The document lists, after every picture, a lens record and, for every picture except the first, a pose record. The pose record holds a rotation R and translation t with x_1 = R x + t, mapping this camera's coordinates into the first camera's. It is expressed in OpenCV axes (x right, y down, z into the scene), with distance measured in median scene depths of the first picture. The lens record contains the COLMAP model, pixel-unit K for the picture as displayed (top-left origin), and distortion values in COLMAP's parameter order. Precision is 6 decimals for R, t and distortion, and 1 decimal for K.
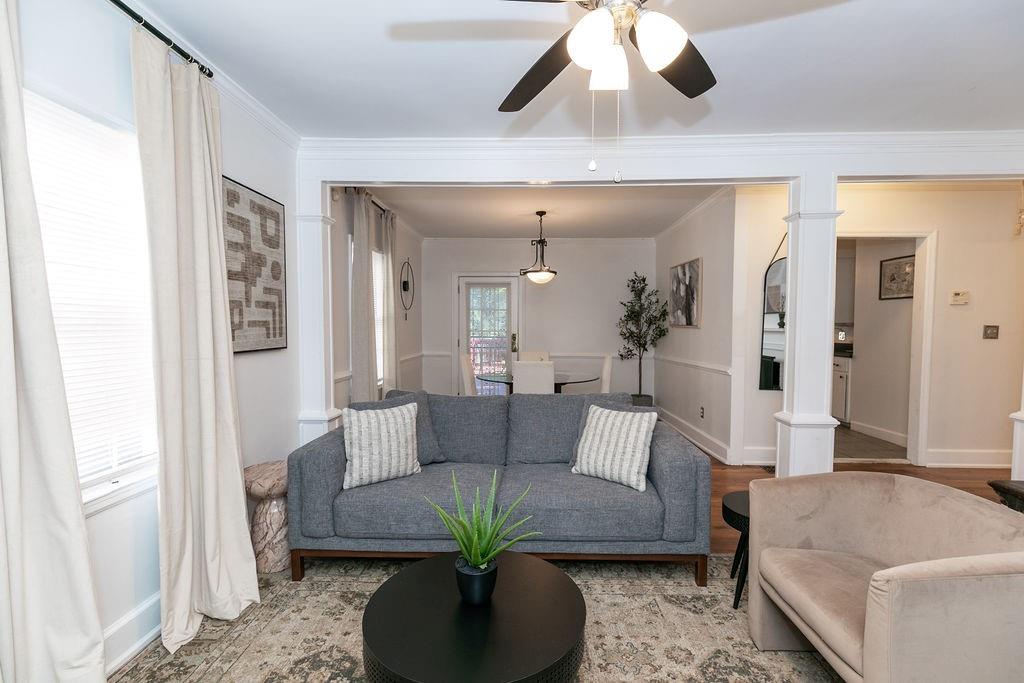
lens RADIAL K [[459.0, 0, 519.5], [0, 459.0, 345.5], [0, 0, 1]] dist [0.006607, -0.001447]
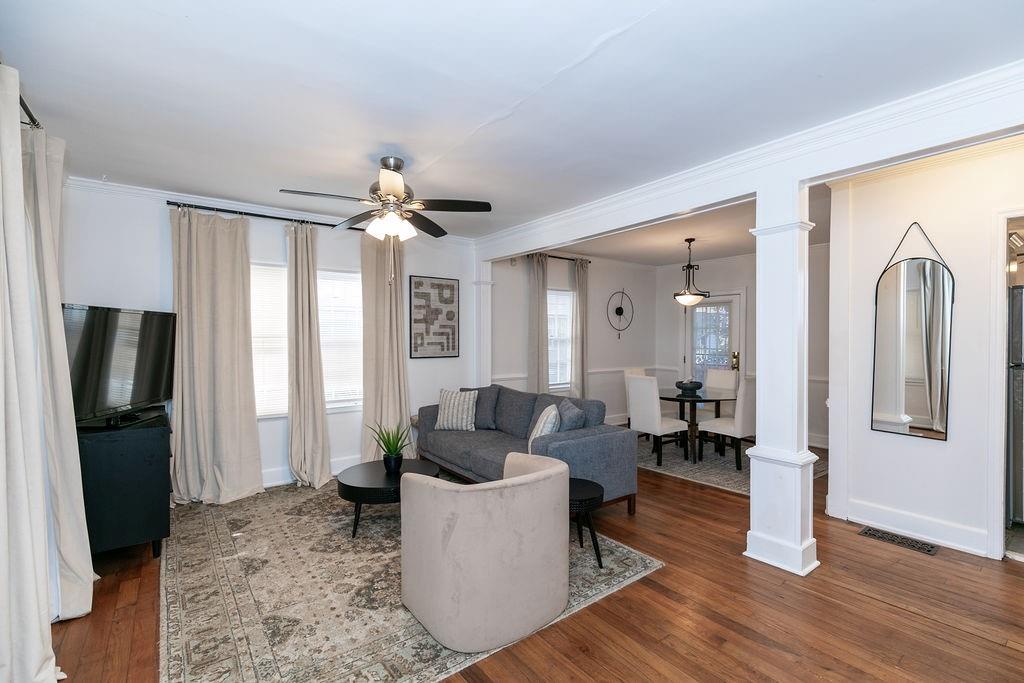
lens RADIAL K [[459.0, 0, 517.4], [0, 459.0, 344.6], [0, 0, 1]] dist [0.006607, -0.001447]
pose [[0.623106, 0.009579, -0.782079, 0.773344], [-0.034882, 0.999270, -0.015553, -0.016015], [0.781359, 0.036971, 0.622985, 0.028847]]
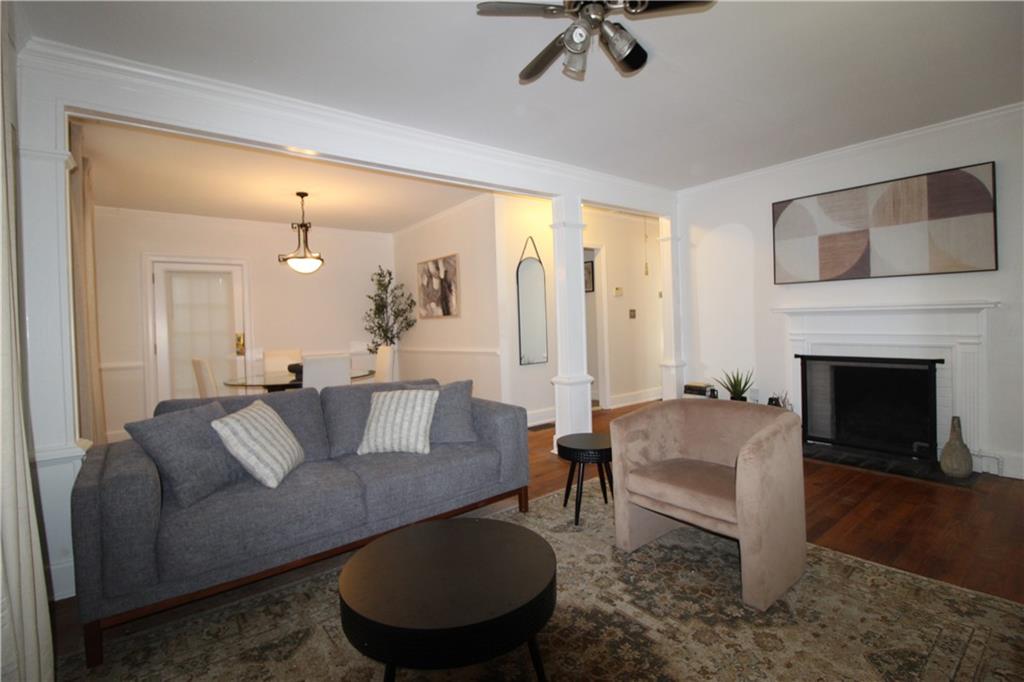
lens RADIAL K [[470.2, 0, 513.7], [0, 470.2, 328.0], [0, 0, 1]] dist [-0.014266, -0.004952]
pose [[0.772150, -0.036741, 0.634377, -0.272453], [0.064701, 0.997684, -0.020970, 0.024185], [-0.632138, 0.057237, 0.772739, 0.051580]]
